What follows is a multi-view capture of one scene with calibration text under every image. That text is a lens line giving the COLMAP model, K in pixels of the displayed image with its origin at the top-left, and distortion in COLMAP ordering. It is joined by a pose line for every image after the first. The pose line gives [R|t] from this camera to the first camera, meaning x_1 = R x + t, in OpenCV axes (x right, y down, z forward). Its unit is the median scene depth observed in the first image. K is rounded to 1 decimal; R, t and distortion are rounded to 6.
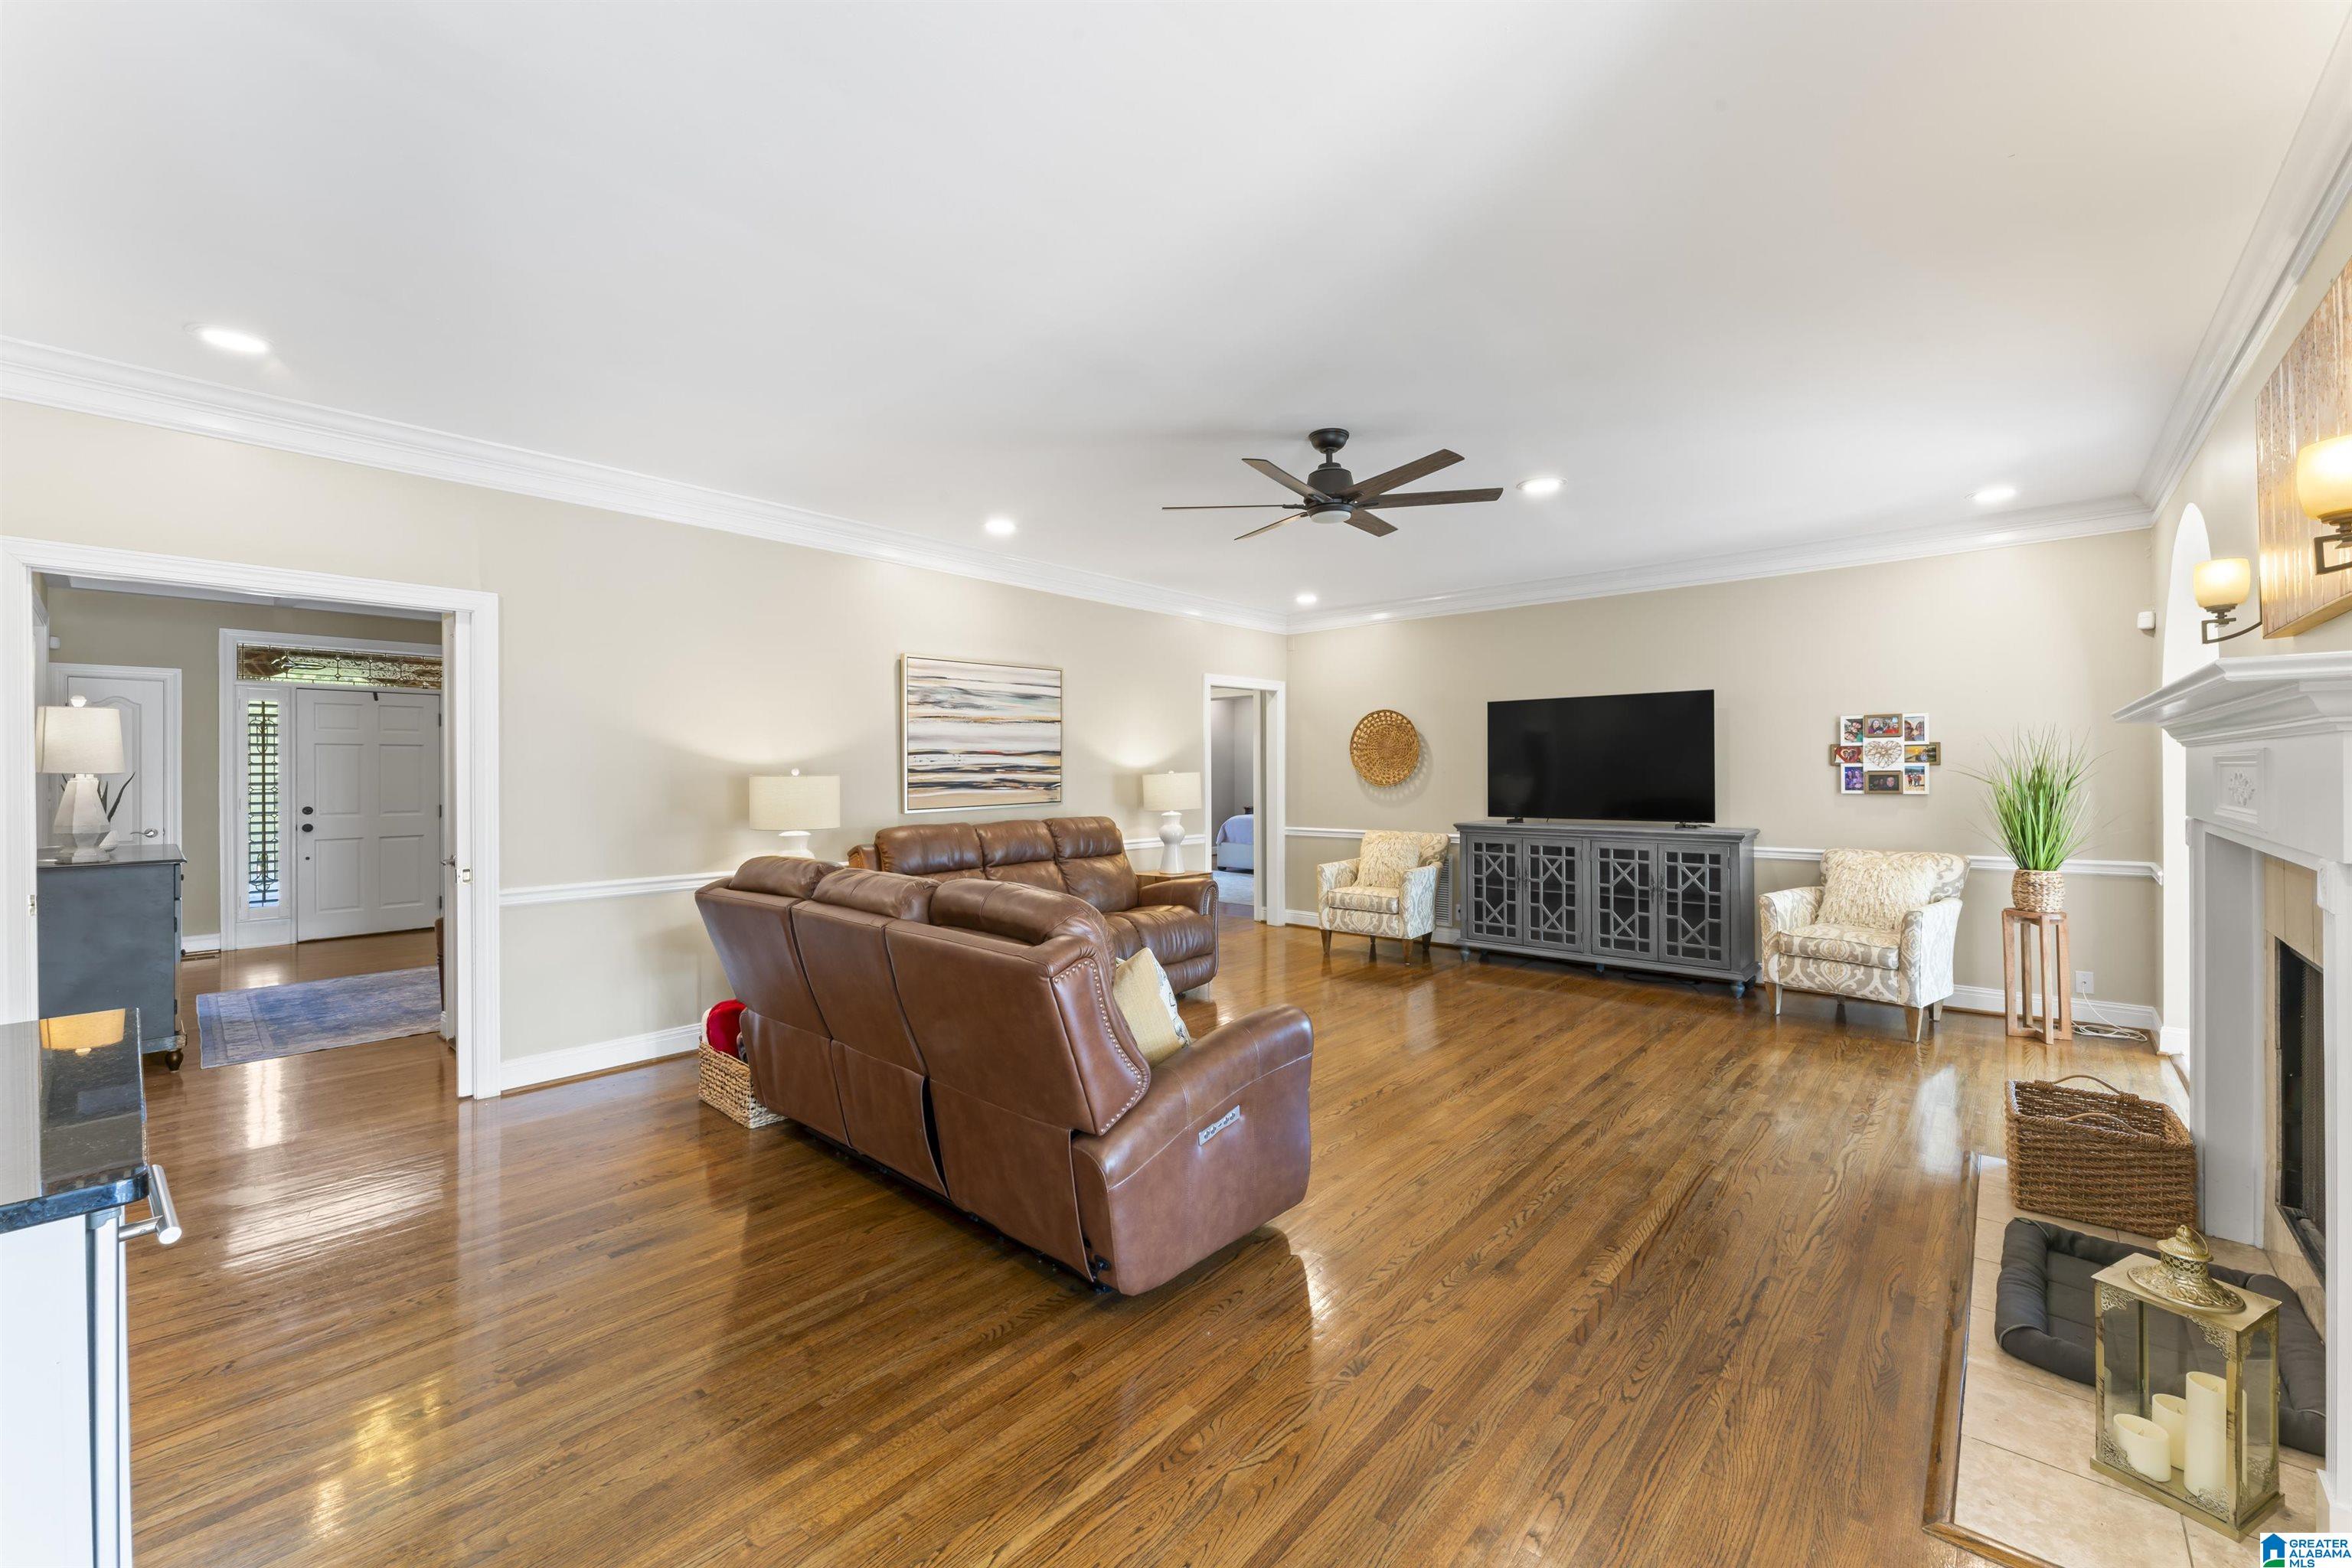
lens RADIAL K [[943.2, 0, 1171.0], [0, 943.2, 771.5], [0, 0, 1]] dist [-0.003757, 0.000075]
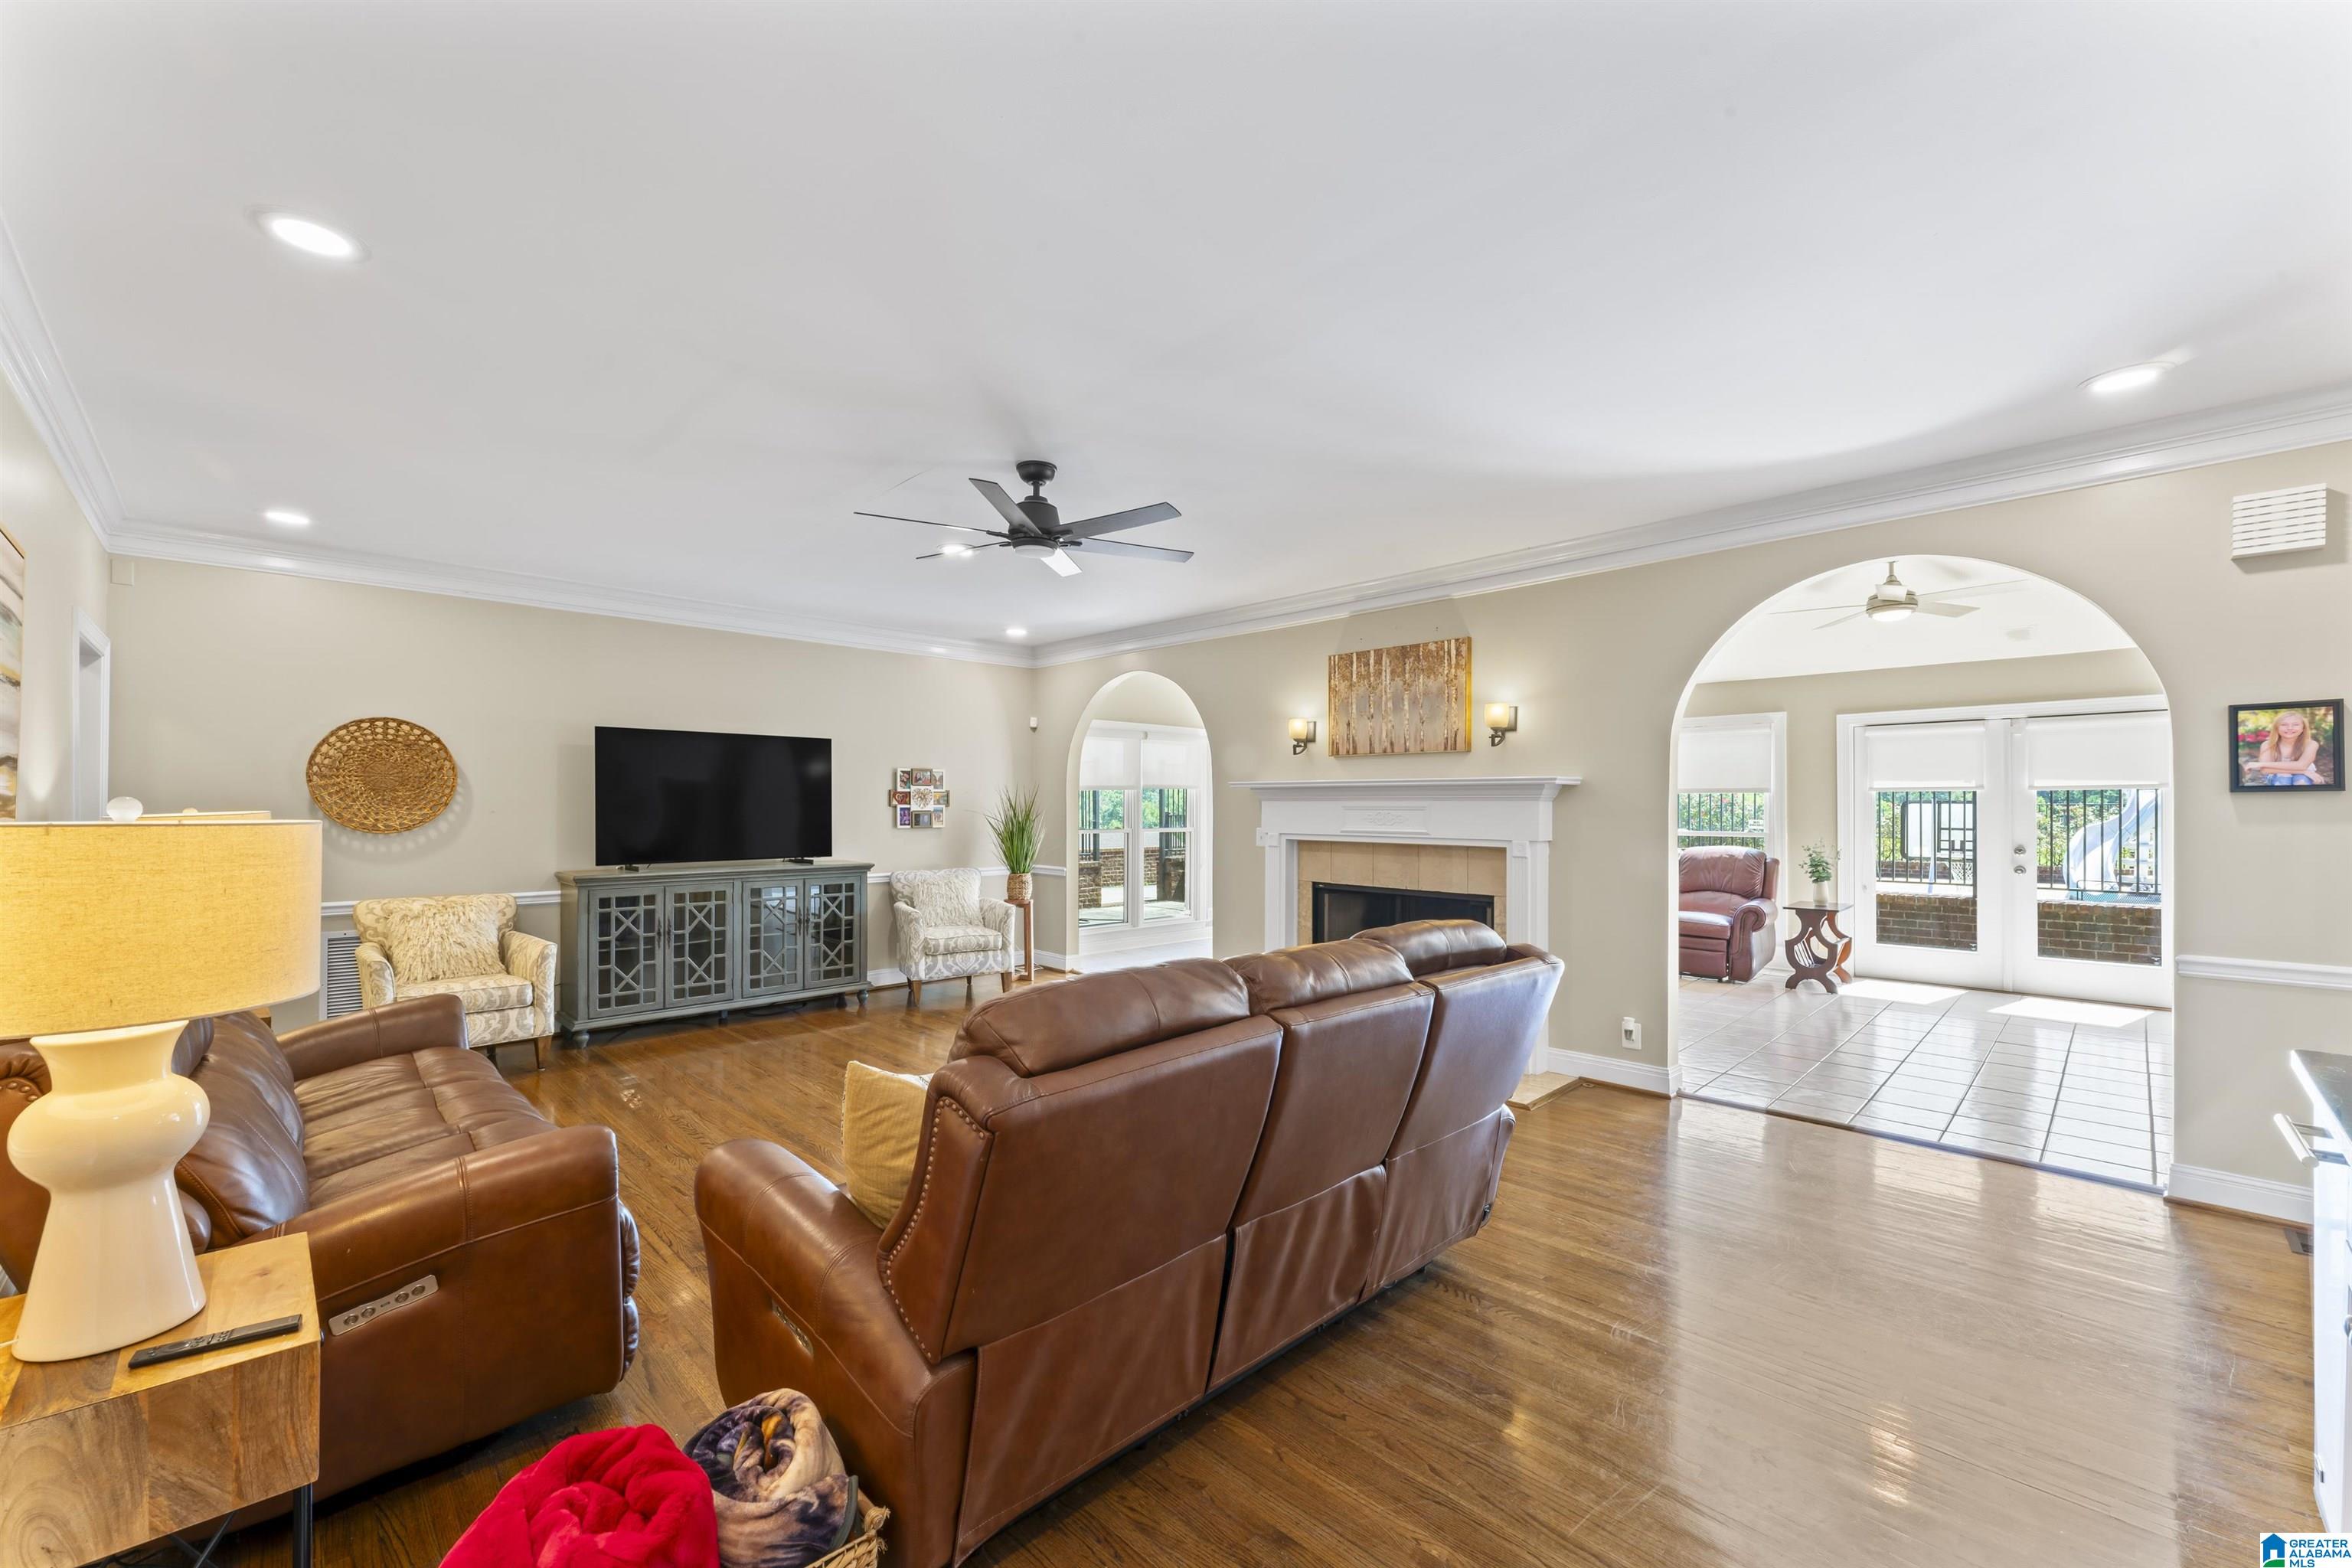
lens RADIAL K [[943.2, 0, 1171.7], [0, 943.2, 805.3], [0, 0, 1]] dist [-0.003757, 0.000075]
pose [[0.059653, 0.011191, 0.998156, -0.517158], [0.003115, 0.999930, -0.011397, 0.007399], [-0.998214, 0.003789, 0.059614, 0.522662]]
